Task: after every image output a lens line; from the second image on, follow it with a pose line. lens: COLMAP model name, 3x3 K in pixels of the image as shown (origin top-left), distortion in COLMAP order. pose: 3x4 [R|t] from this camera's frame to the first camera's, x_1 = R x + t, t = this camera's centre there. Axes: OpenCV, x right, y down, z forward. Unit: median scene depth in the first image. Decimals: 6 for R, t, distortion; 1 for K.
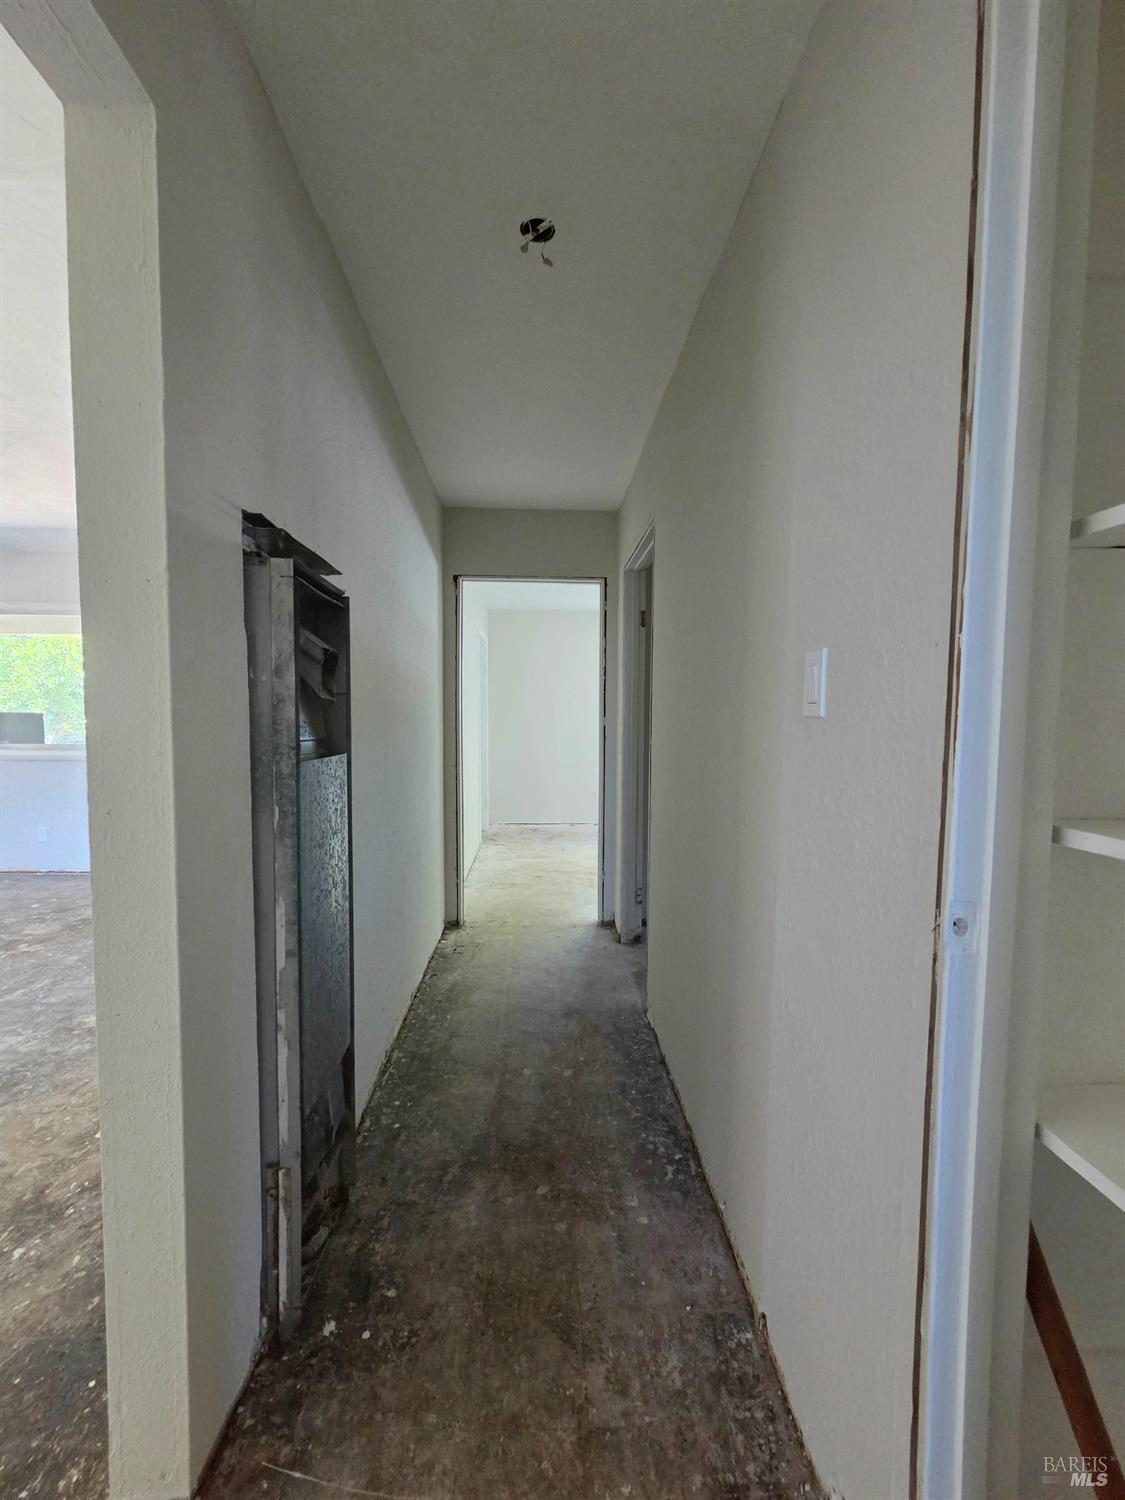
lens RADIAL K [[620.1, 0, 565.9], [0, 620.1, 759.0], [0, 0, 1]] dist [0.002396, 0.000216]
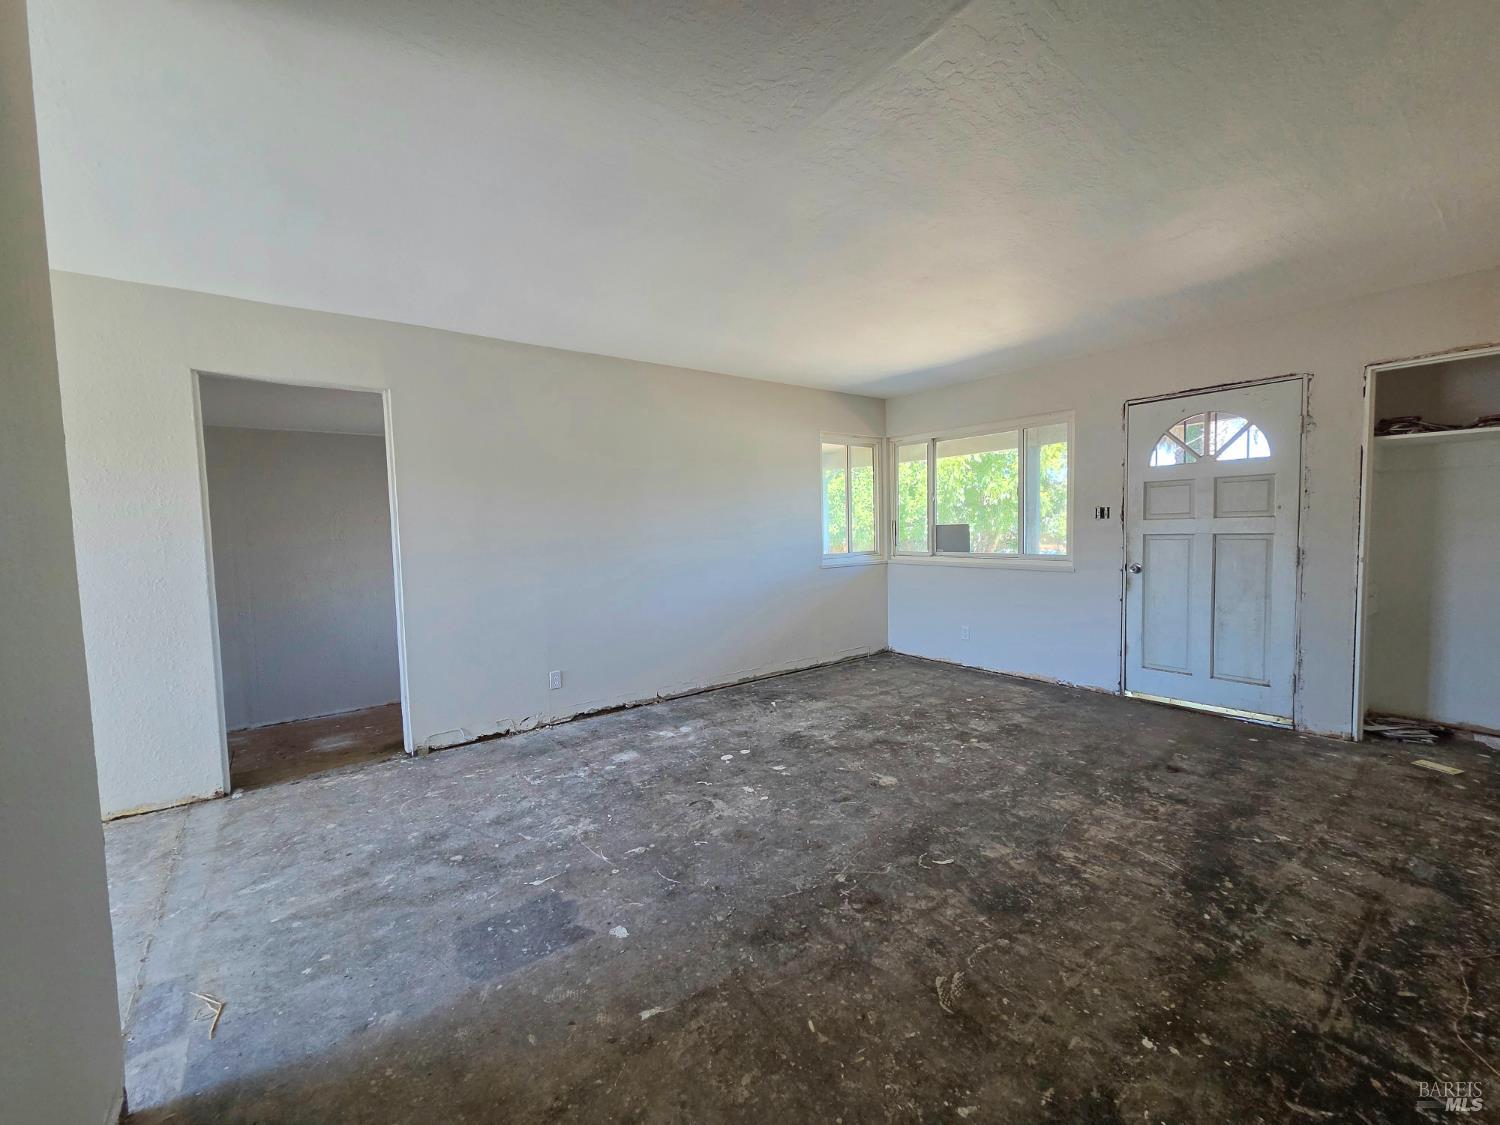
lens RADIAL K [[620.1, 0, 749.0], [0, 620.1, 557.2], [0, 0, 1]] dist [0.002396, 0.000216]
pose [[0.573982, 0.022560, -0.818557, -0.266643], [-0.032418, 0.999463, 0.004814, -0.014307], [0.818226, 0.023773, 0.574405, 0.059039]]
